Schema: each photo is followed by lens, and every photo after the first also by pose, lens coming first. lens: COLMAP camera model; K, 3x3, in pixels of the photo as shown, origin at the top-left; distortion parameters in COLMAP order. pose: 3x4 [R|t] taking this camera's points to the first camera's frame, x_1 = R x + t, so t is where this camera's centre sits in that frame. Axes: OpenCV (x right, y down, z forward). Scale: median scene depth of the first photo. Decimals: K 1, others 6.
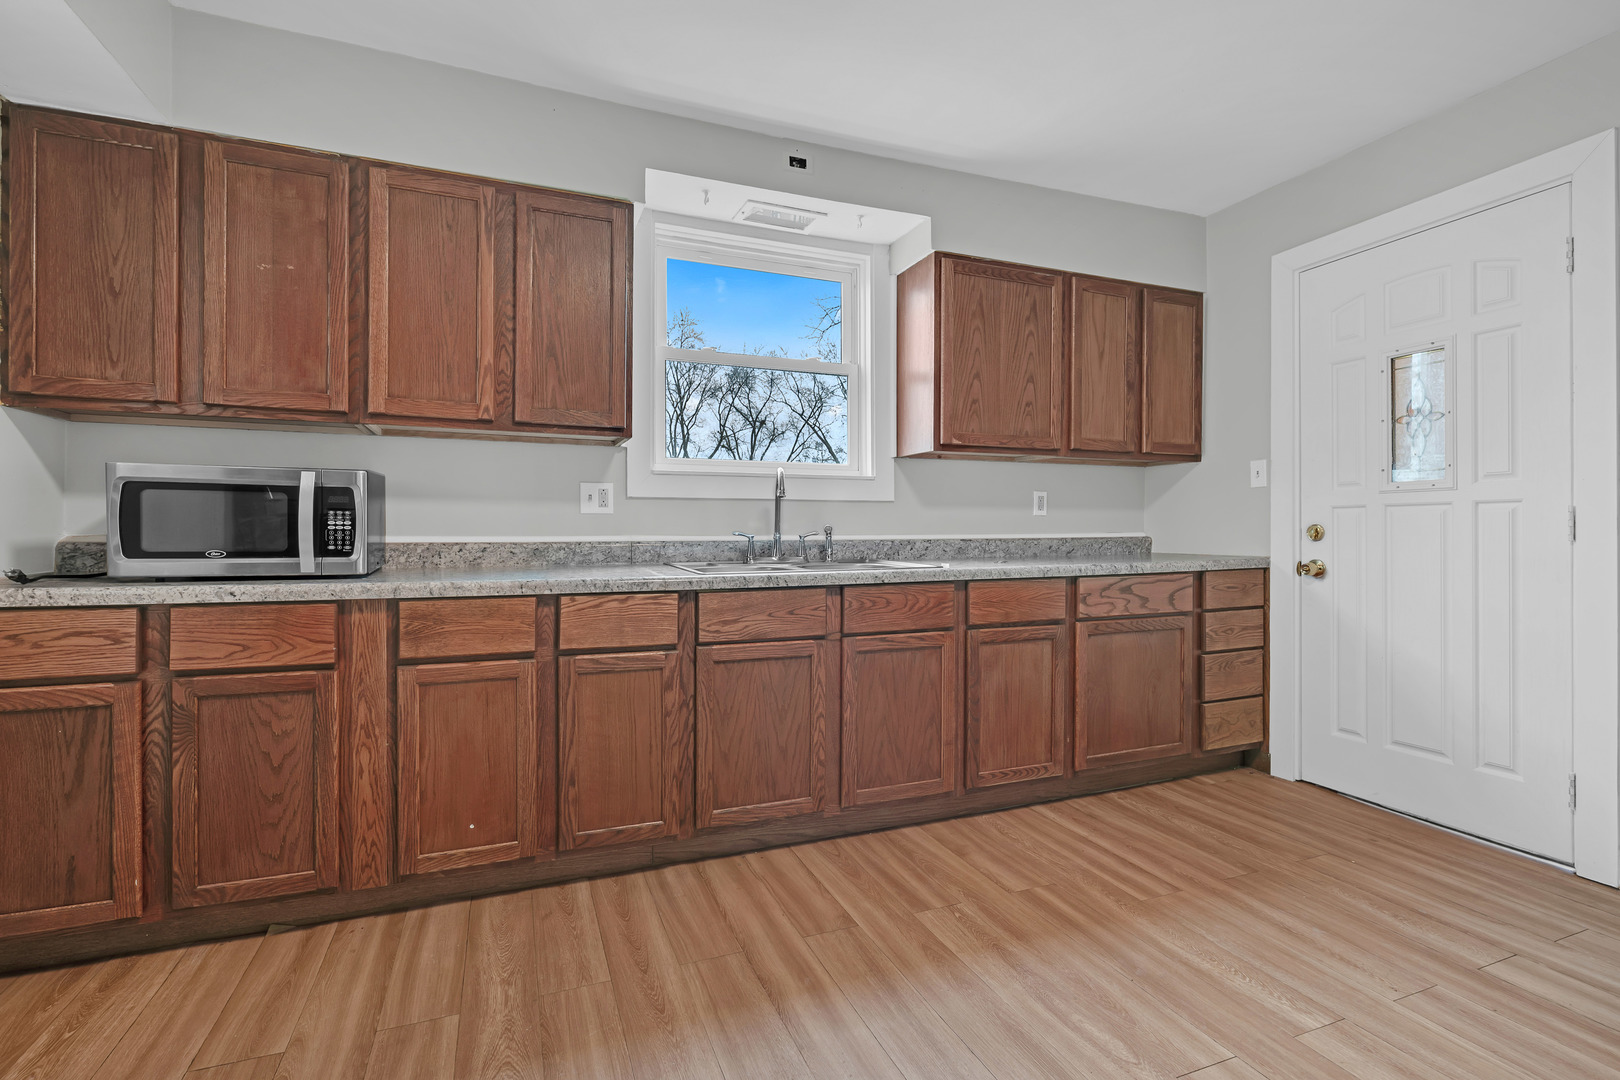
lens RADIAL K [[738.2, 0, 800.5], [0, 738.2, 534.8], [0, 0, 1]] dist [-0.007812, 0.001039]
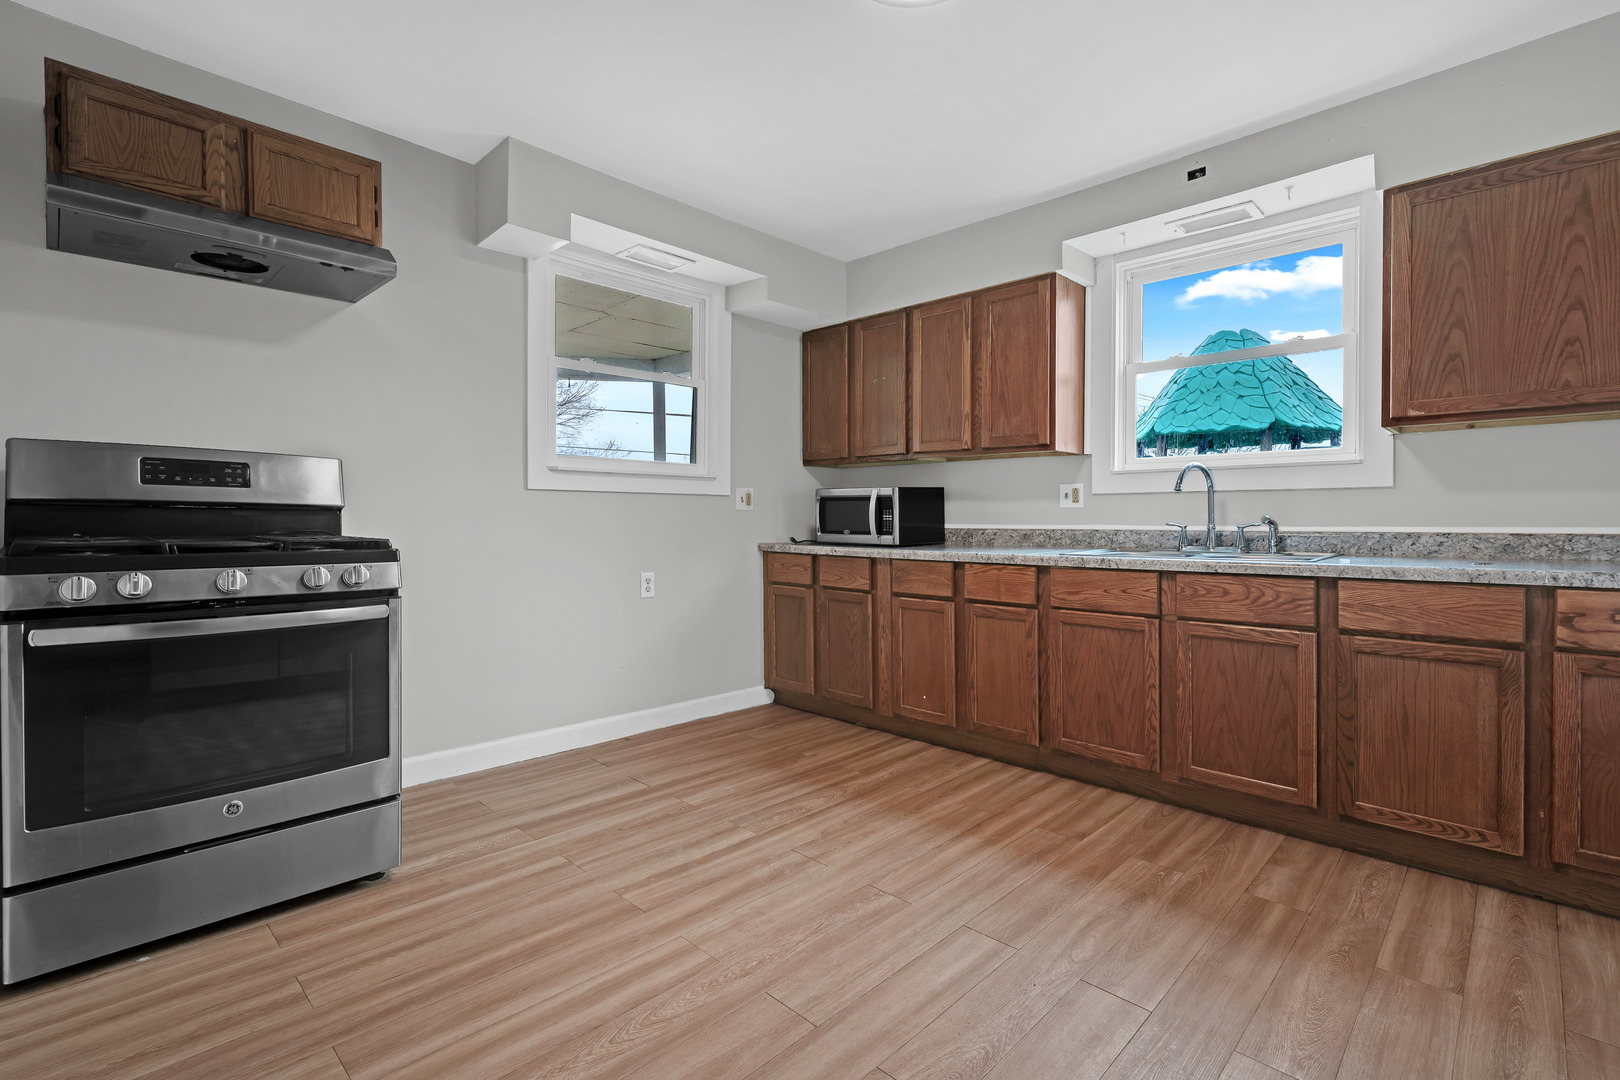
lens RADIAL K [[738.2, 0, 800.5], [0, 738.2, 534.8], [0, 0, 1]] dist [-0.007812, 0.001039]
pose [[0.395641, 0.018903, -0.918211, 0.840155], [-0.006544, 0.999821, 0.017764, -0.001472], [0.918382, -0.001019, 0.395694, 0.065243]]
